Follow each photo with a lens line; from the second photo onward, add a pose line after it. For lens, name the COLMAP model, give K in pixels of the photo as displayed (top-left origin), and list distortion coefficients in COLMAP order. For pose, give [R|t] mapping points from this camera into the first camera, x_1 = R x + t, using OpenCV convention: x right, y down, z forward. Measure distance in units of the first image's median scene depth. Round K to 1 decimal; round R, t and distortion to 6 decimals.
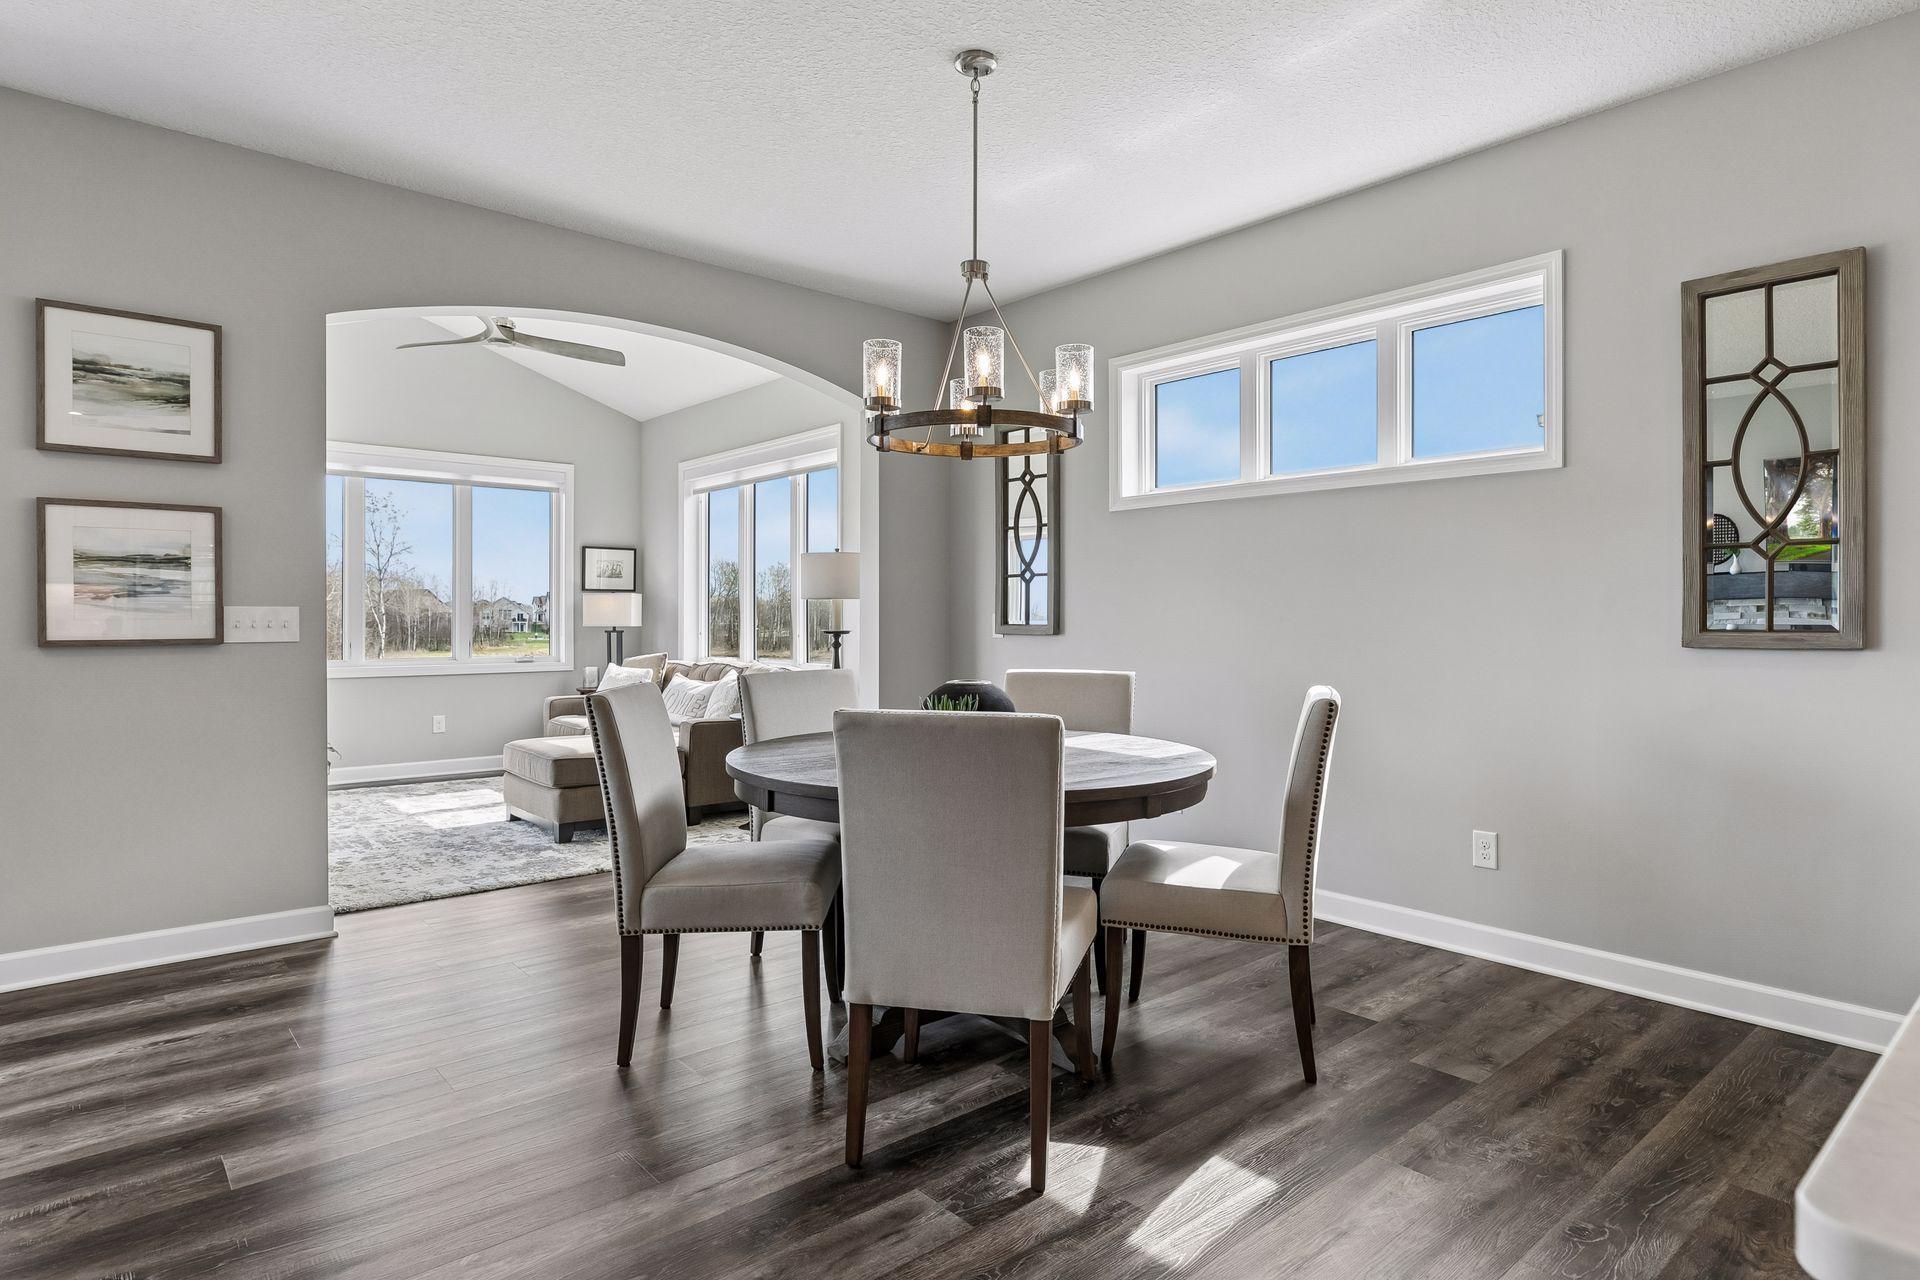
lens RADIAL K [[1027.9, 0, 963.5], [0, 1027.9, 629.2], [0, 0, 1]] dist [-0.001966, 0.000587]
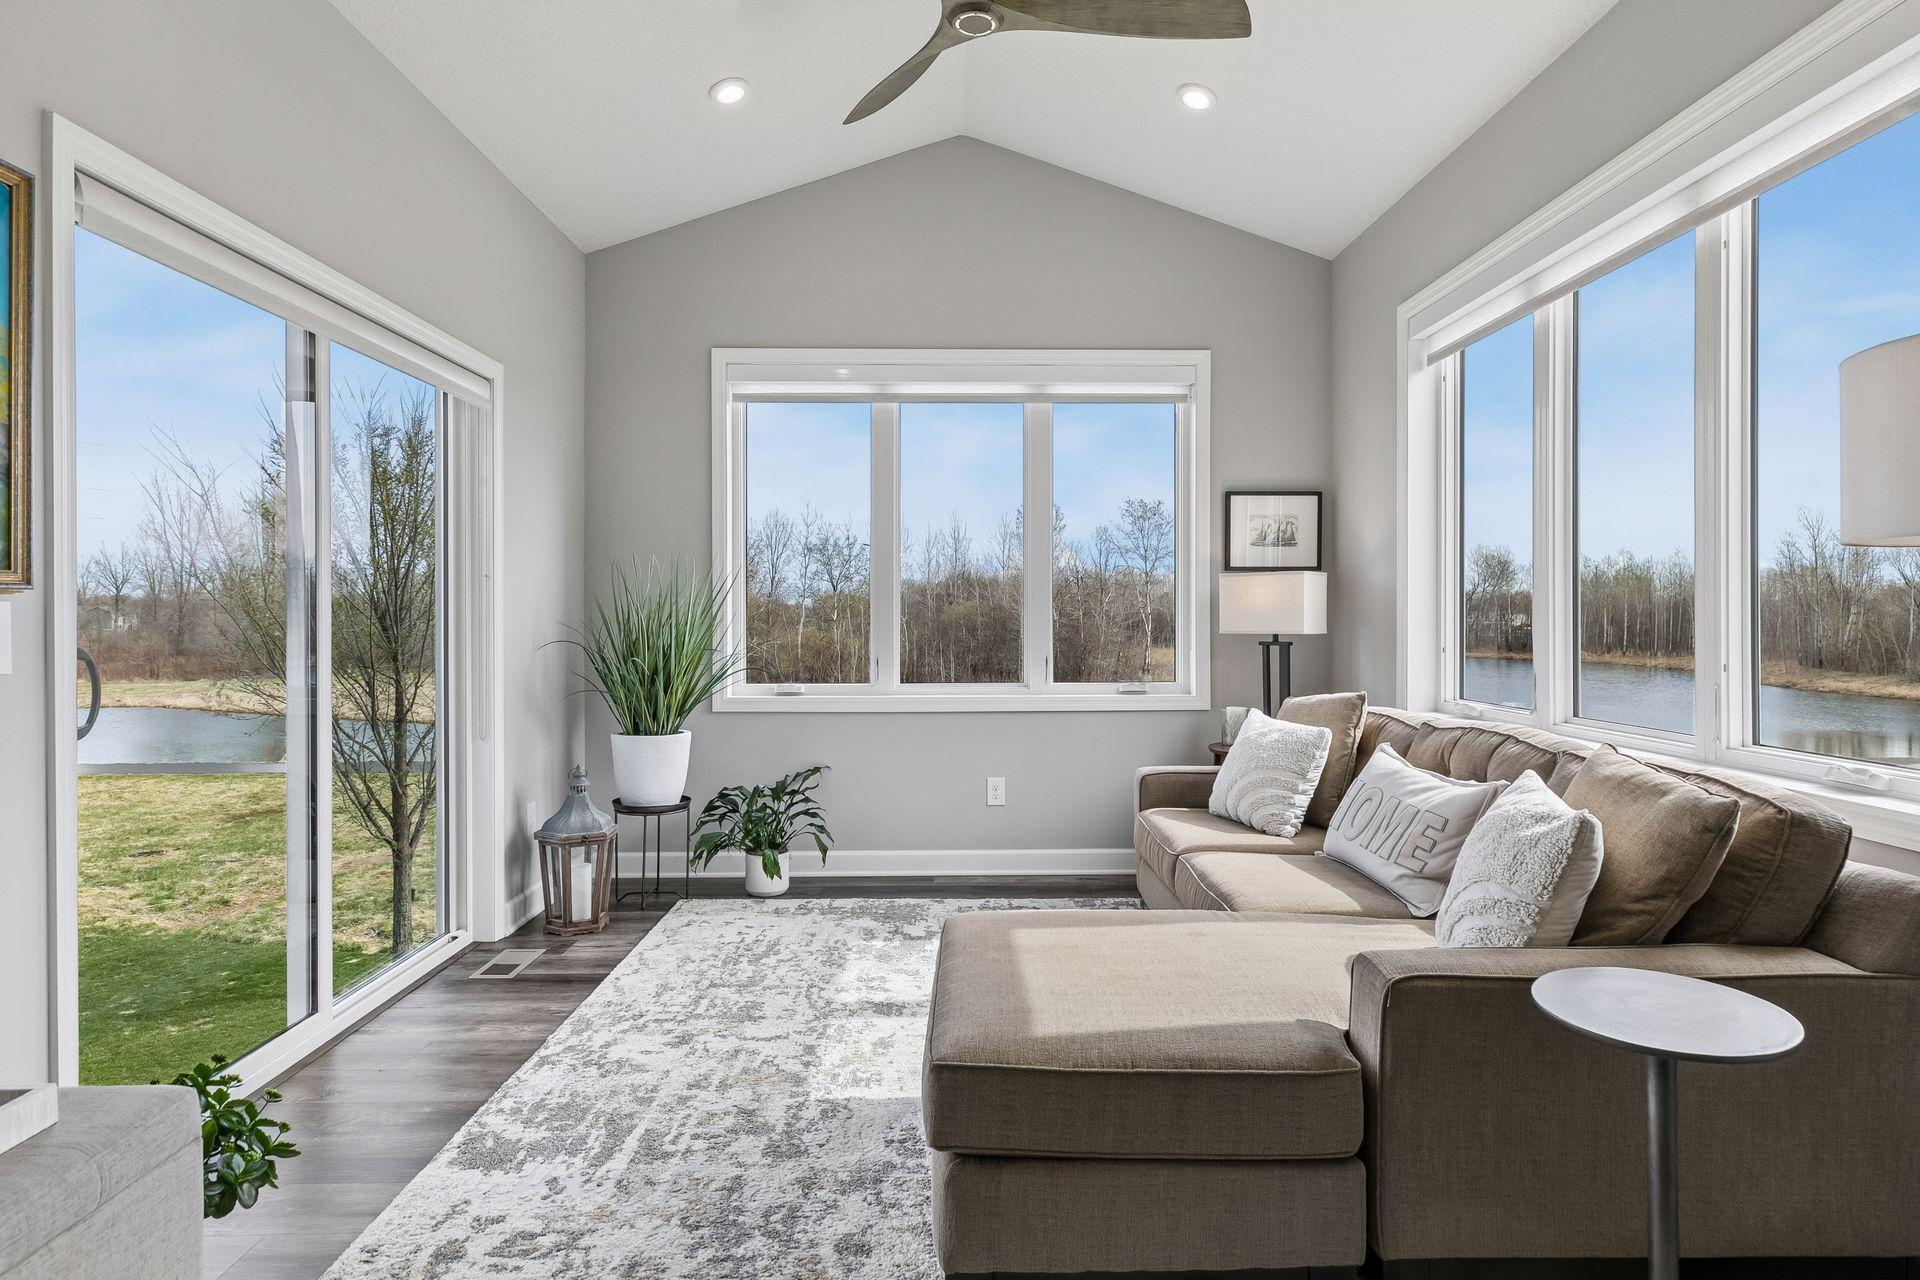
lens RADIAL K [[1027.9, 0, 999.1], [0, 1027.9, 615.4], [0, 0, 1]] dist [-0.001966, 0.000587]
pose [[0.781732, -0.003016, -0.623607, -0.118730], [-0.004535, 0.999934, -0.010520, -0.006223], [0.623598, 0.011052, 0.781667, 0.494294]]
